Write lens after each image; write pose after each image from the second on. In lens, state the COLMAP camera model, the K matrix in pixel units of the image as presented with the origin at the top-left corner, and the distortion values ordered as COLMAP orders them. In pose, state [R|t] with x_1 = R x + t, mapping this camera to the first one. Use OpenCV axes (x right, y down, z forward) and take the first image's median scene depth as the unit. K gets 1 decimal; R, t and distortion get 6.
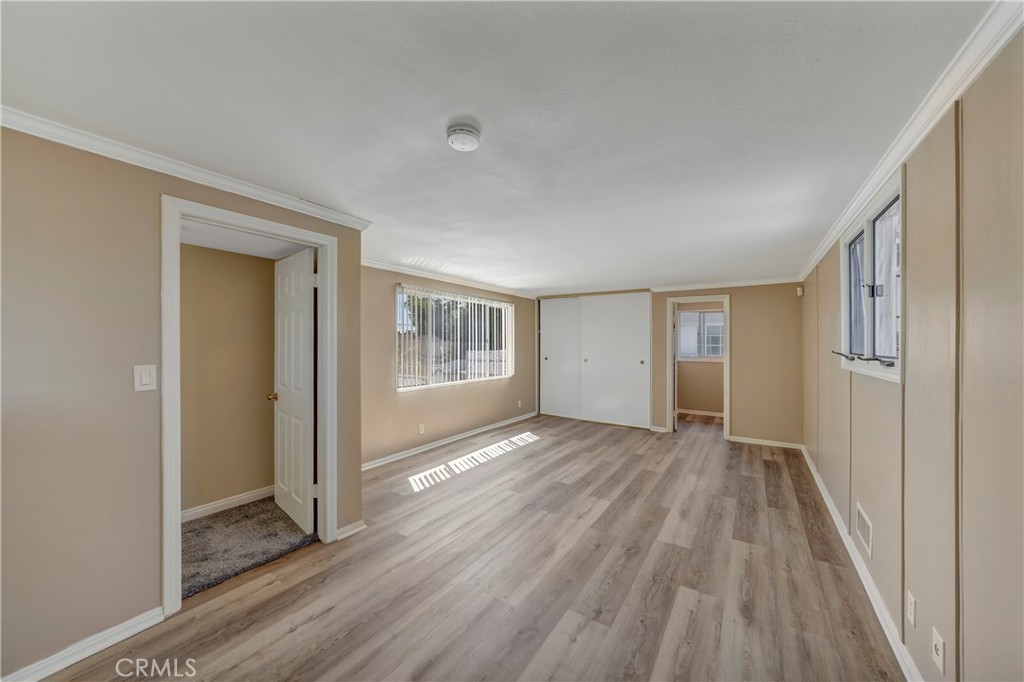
lens RADIAL K [[357.0, 0, 512.0], [0, 357.0, 341.0], [0, 0, 1]] dist [-0.016988, 0.000325]
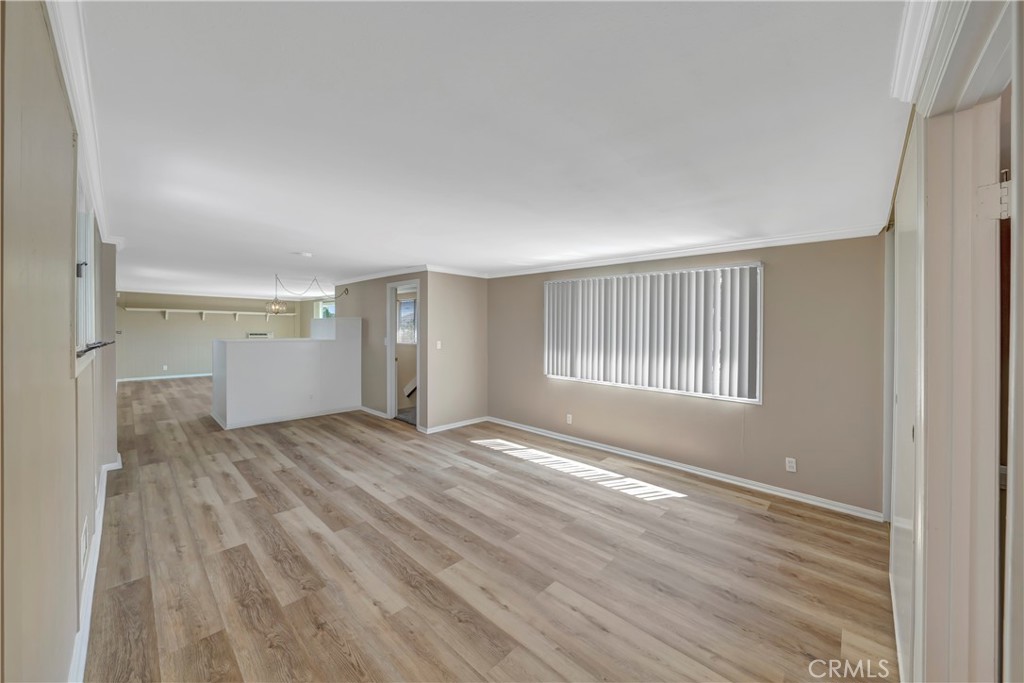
lens RADIAL K [[380.4, 0, 529.1], [0, 380.4, 331.1], [0, 0, 1]] dist [-0.021243, 0.004064]
pose [[-0.144797, -0.003935, -0.989453, 1.198979], [-0.010250, 0.999944, -0.002477, 0.003444], [0.989408, 0.009784, -0.144830, 1.508105]]
